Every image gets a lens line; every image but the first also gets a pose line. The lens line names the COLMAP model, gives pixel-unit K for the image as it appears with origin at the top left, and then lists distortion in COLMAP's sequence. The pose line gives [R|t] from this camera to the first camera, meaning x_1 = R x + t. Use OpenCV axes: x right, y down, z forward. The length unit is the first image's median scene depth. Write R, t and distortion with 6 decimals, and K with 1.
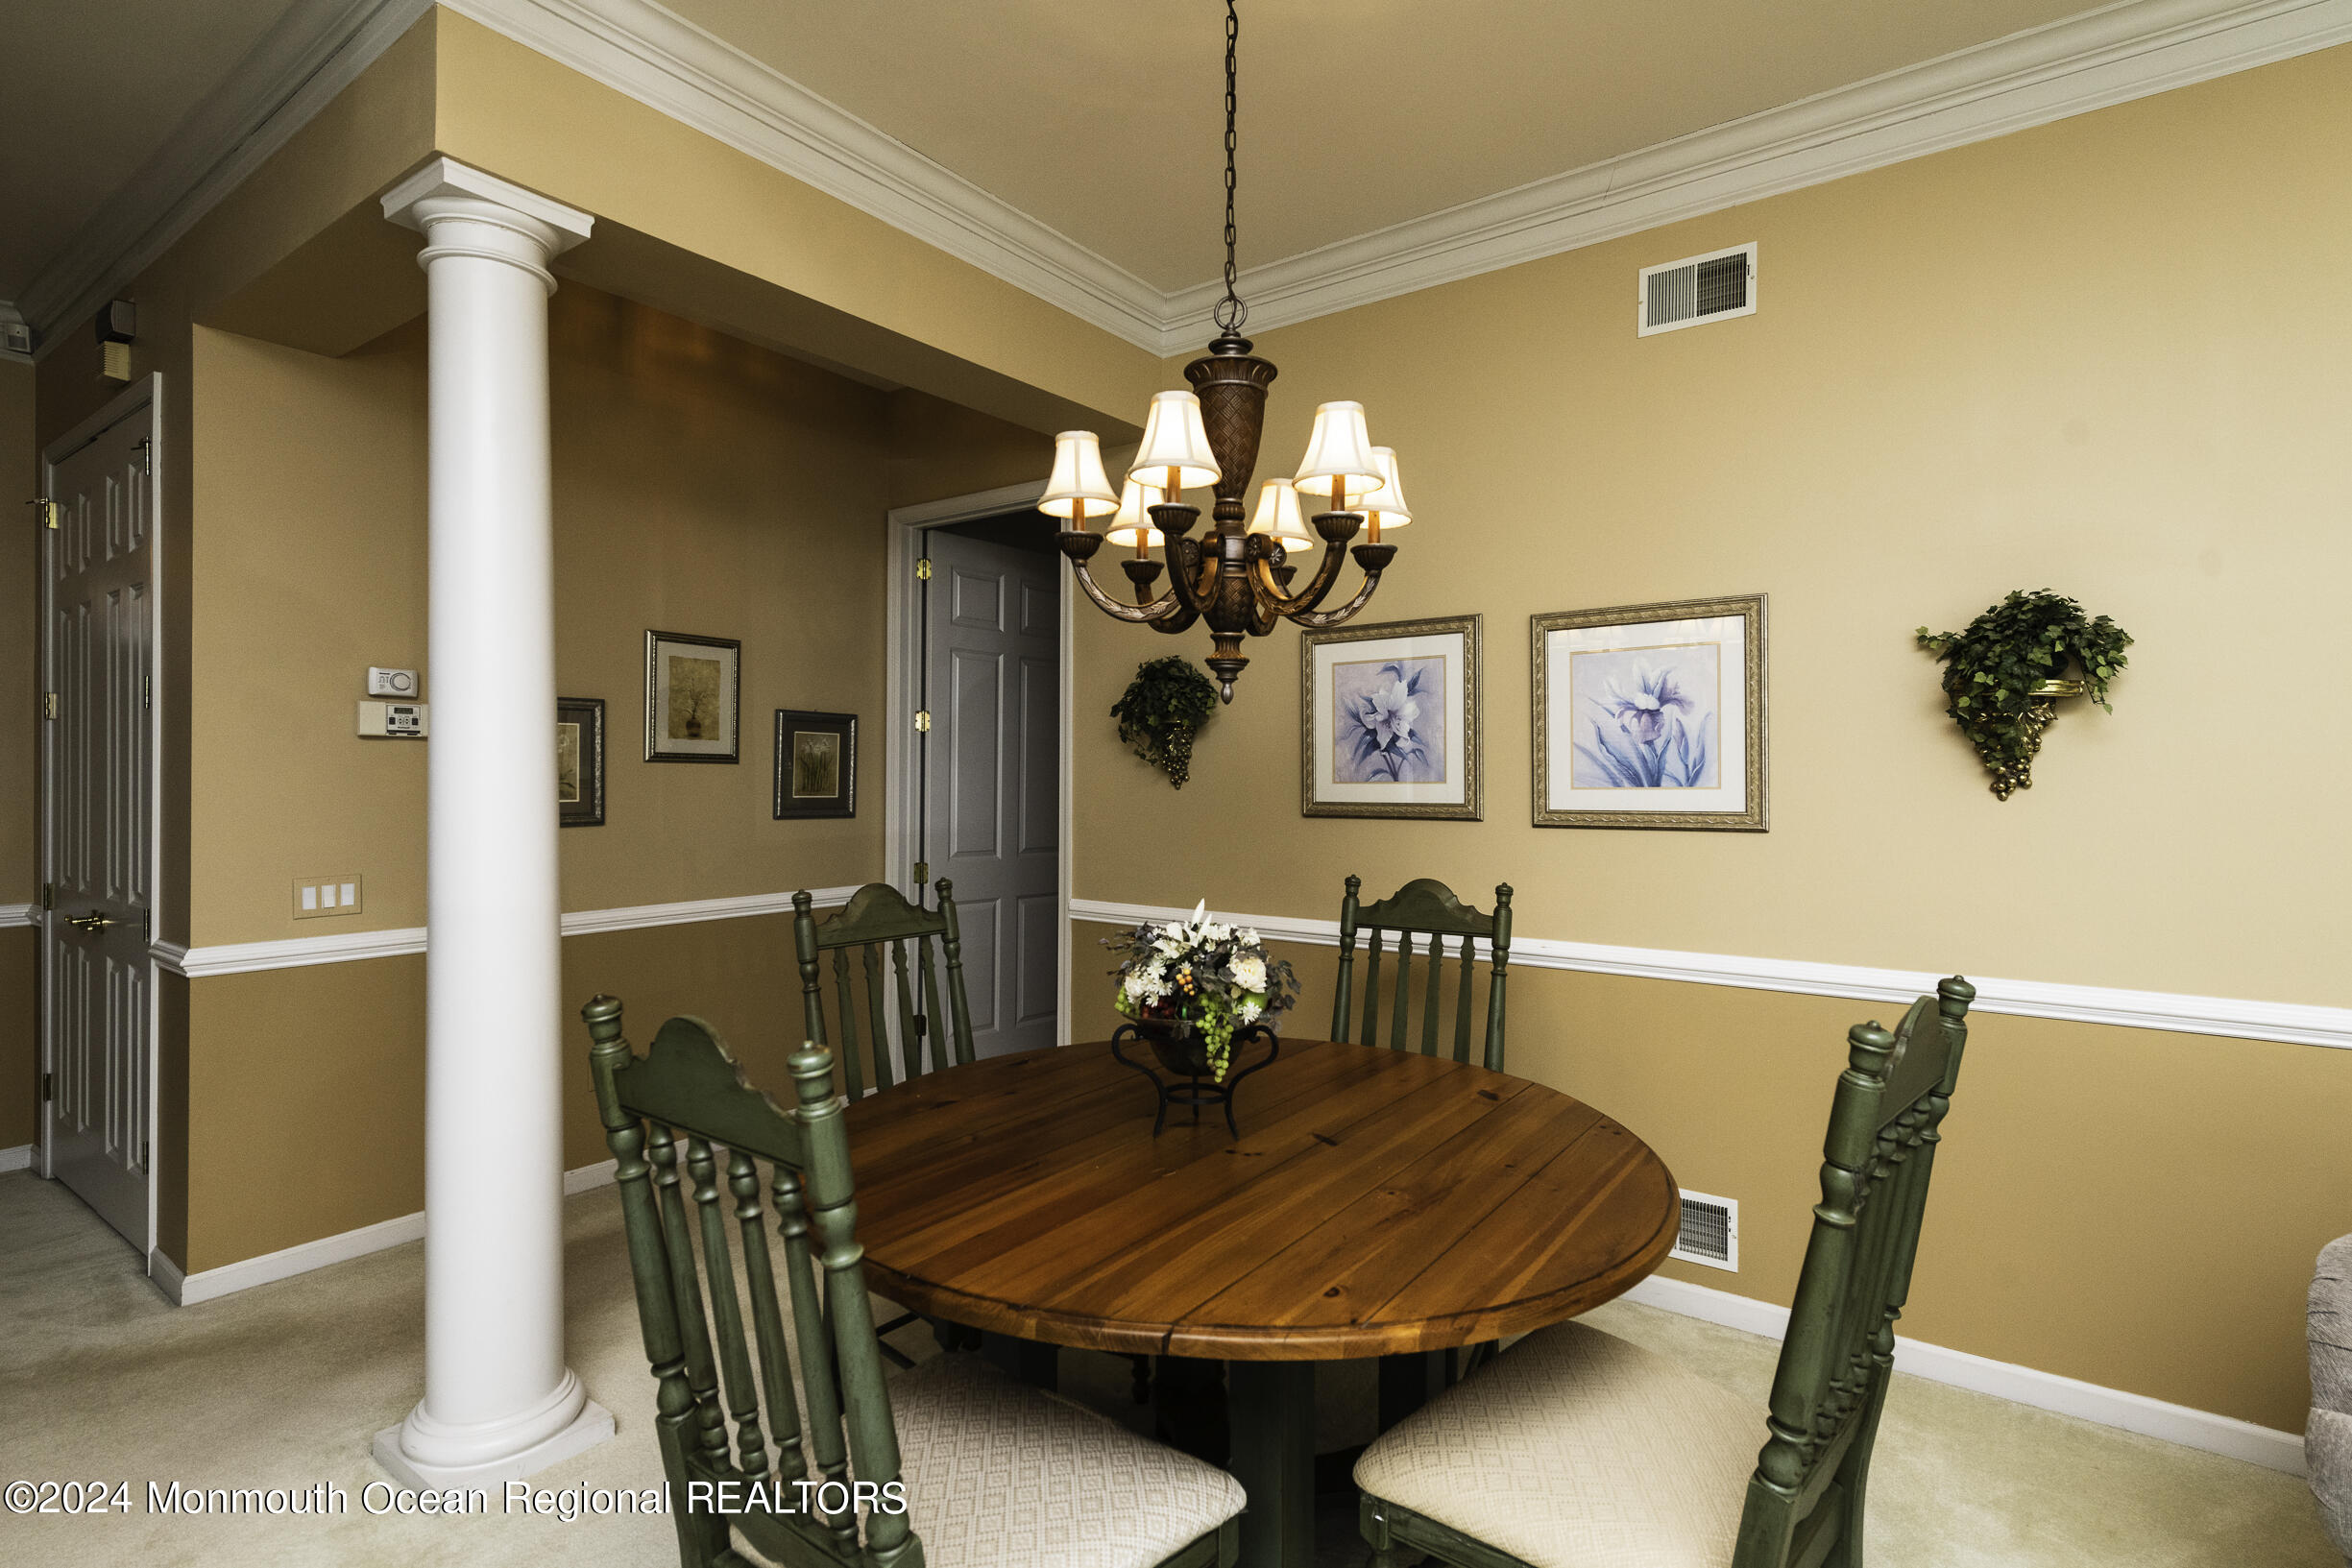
lens RADIAL K [[1148.1, 0, 1204.6], [0, 1148.1, 783.7], [0, 0, 1]] dist [0.011884, -0.000688]
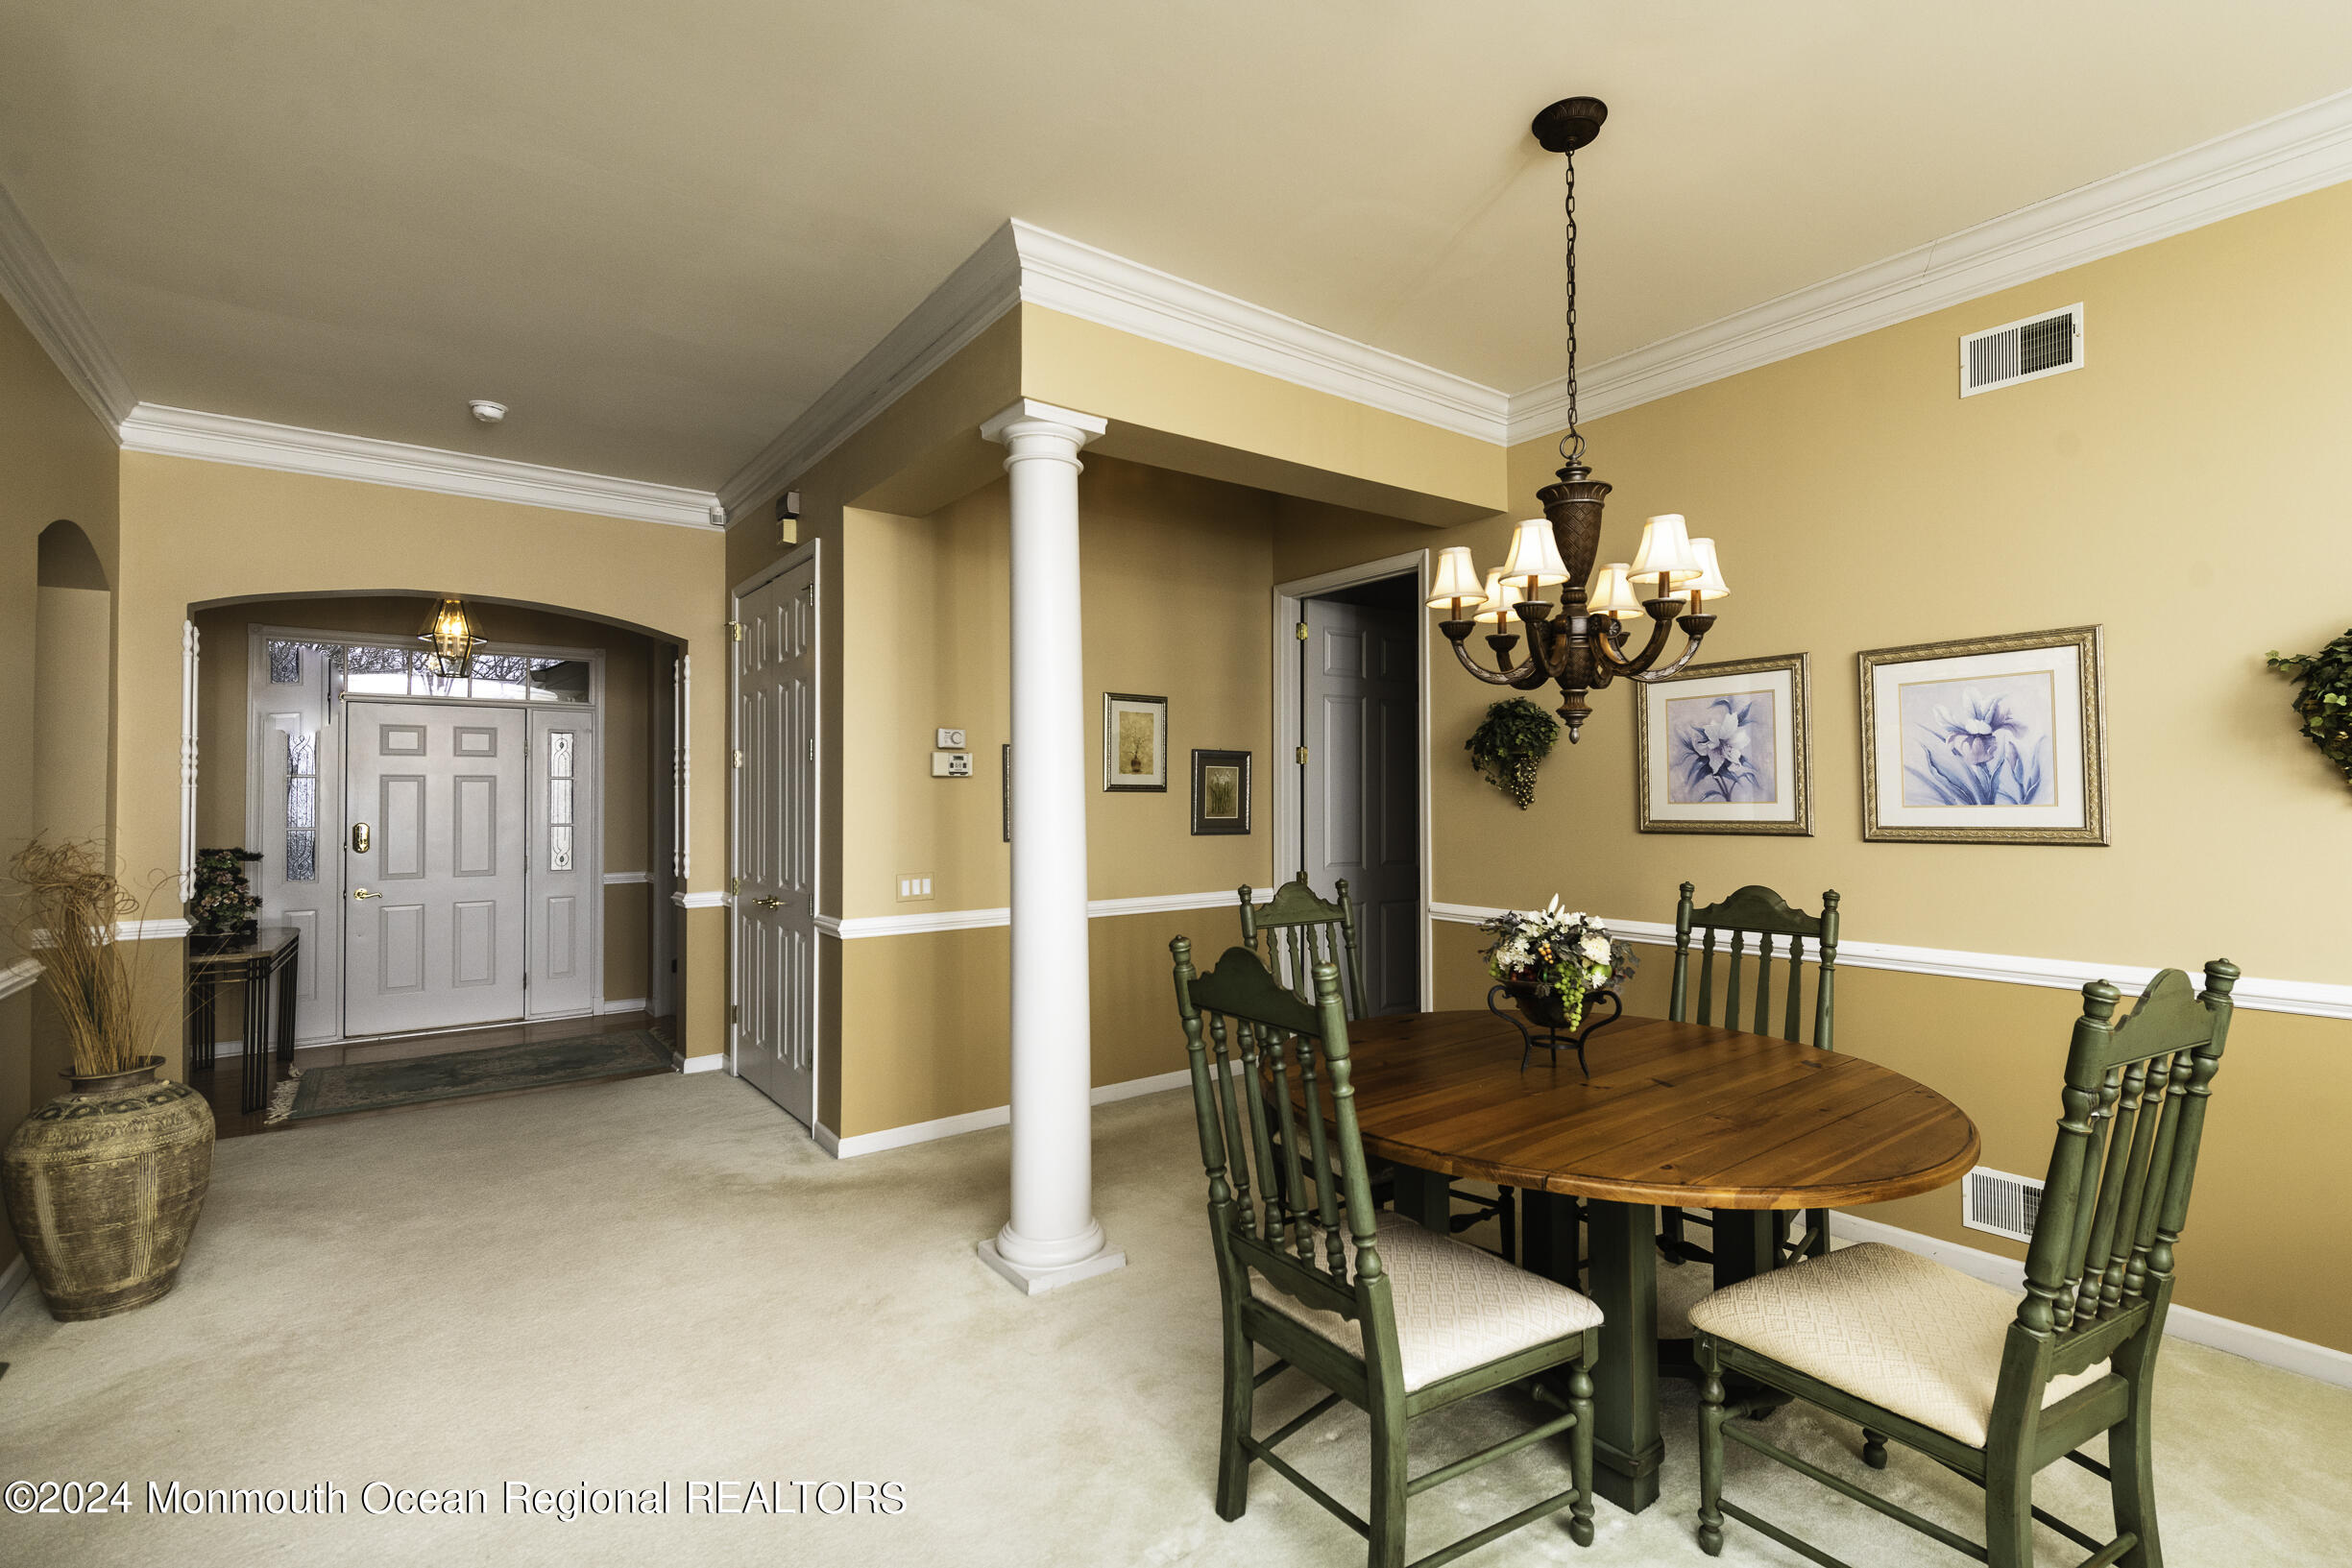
lens RADIAL K [[1088.7, 0, 1187.0], [0, 1088.7, 783.2], [0, 0, 1]] dist [0.004679, -0.001076]
pose [[0.952376, -0.013728, -0.304616, -0.017531], [0.007188, 0.999719, -0.022583, 0.000261], [0.304840, 0.019318, 0.952207, -0.230374]]
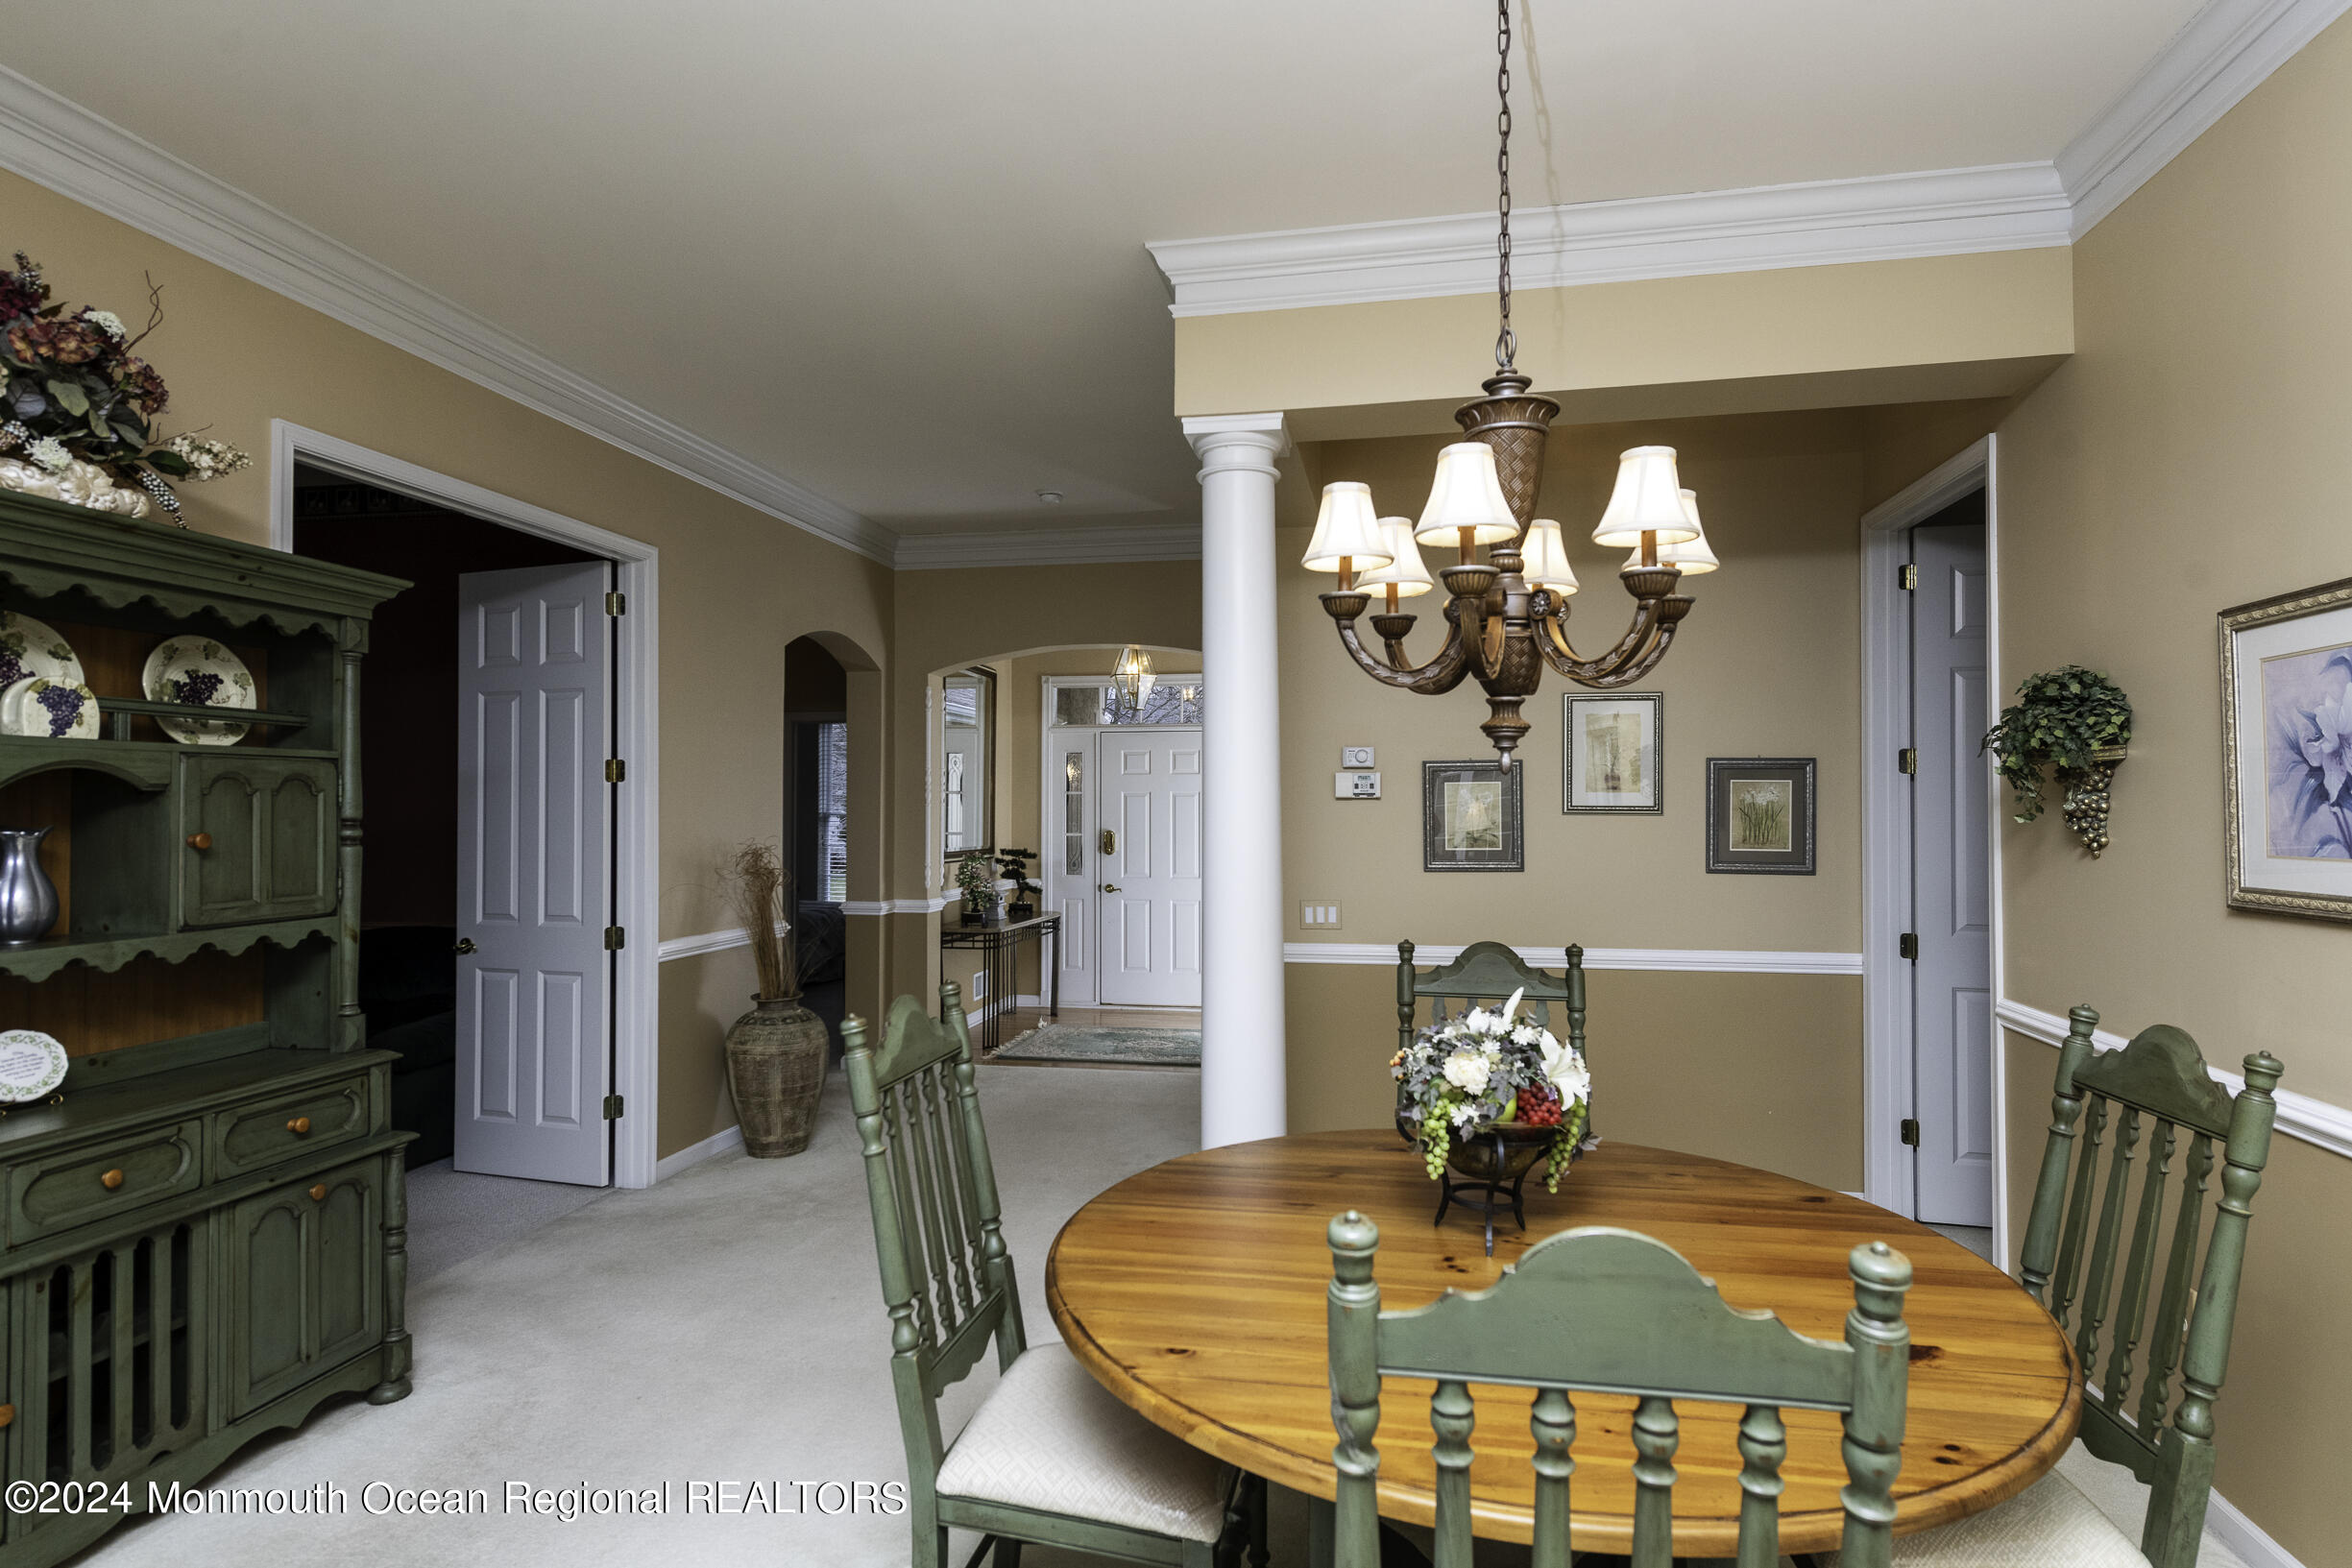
lens RADIAL K [[1233.7, 0, 1169.4], [0, 1233.7, 781.4], [0, 0, 1]] dist [0.006987, -0.001100]
pose [[0.410935, -0.021597, -0.911409, 0.588060], [-0.002032, 0.999695, -0.024605, -0.029039], [0.911662, 0.011963, 0.410766, 0.260662]]
